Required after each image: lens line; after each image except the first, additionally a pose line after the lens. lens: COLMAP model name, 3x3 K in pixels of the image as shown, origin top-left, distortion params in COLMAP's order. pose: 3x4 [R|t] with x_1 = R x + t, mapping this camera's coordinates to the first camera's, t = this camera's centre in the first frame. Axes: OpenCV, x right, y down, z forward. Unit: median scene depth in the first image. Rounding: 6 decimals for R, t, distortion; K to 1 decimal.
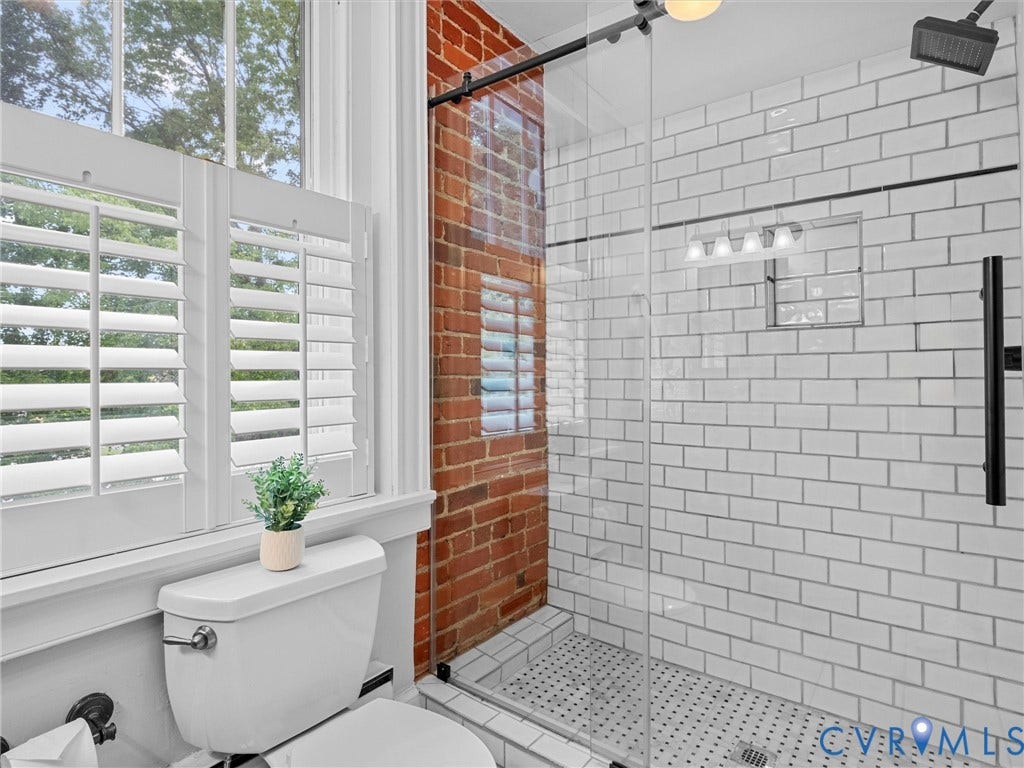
lens RADIAL K [[546.9, 0, 515.5], [0, 546.9, 371.1], [0, 0, 1]] dist [0.002638, -0.001819]
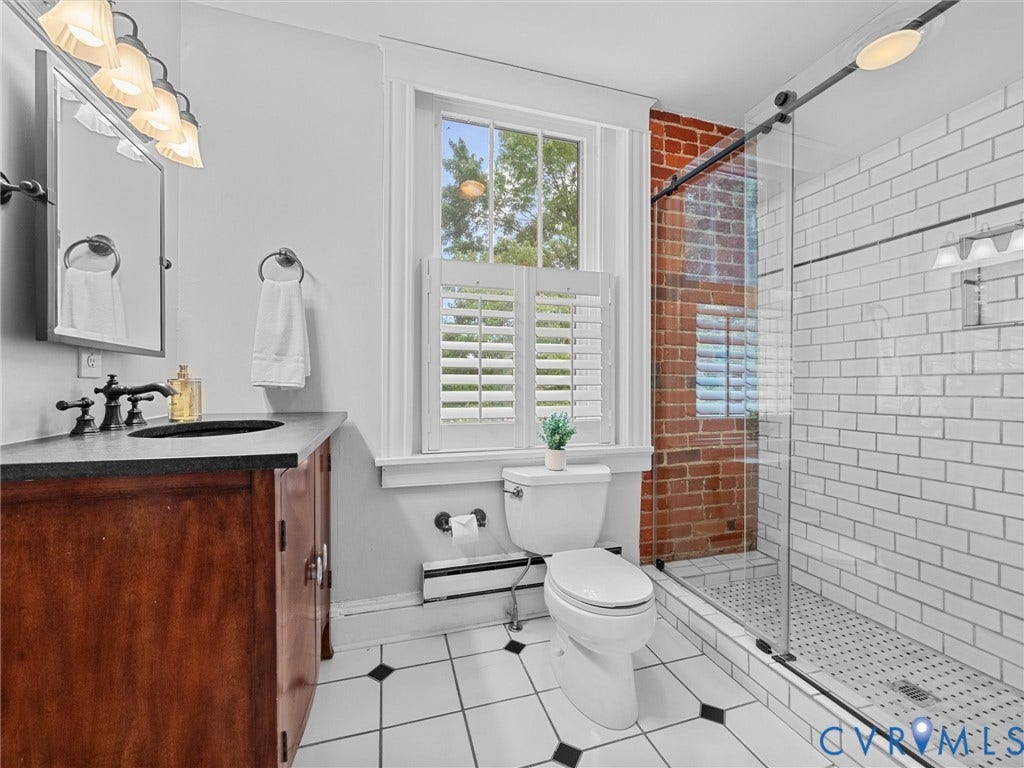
lens RADIAL K [[414.9, 0, 512.0], [0, 414.9, 384.0], [0, 0, 1]] dist [-0.000952, -0.000124]
pose [[0.808056, 0.007589, -0.589057, 0.209626], [-0.004119, 0.999965, 0.007232, 0.029699], [0.589091, -0.003418, 0.808059, -0.186970]]
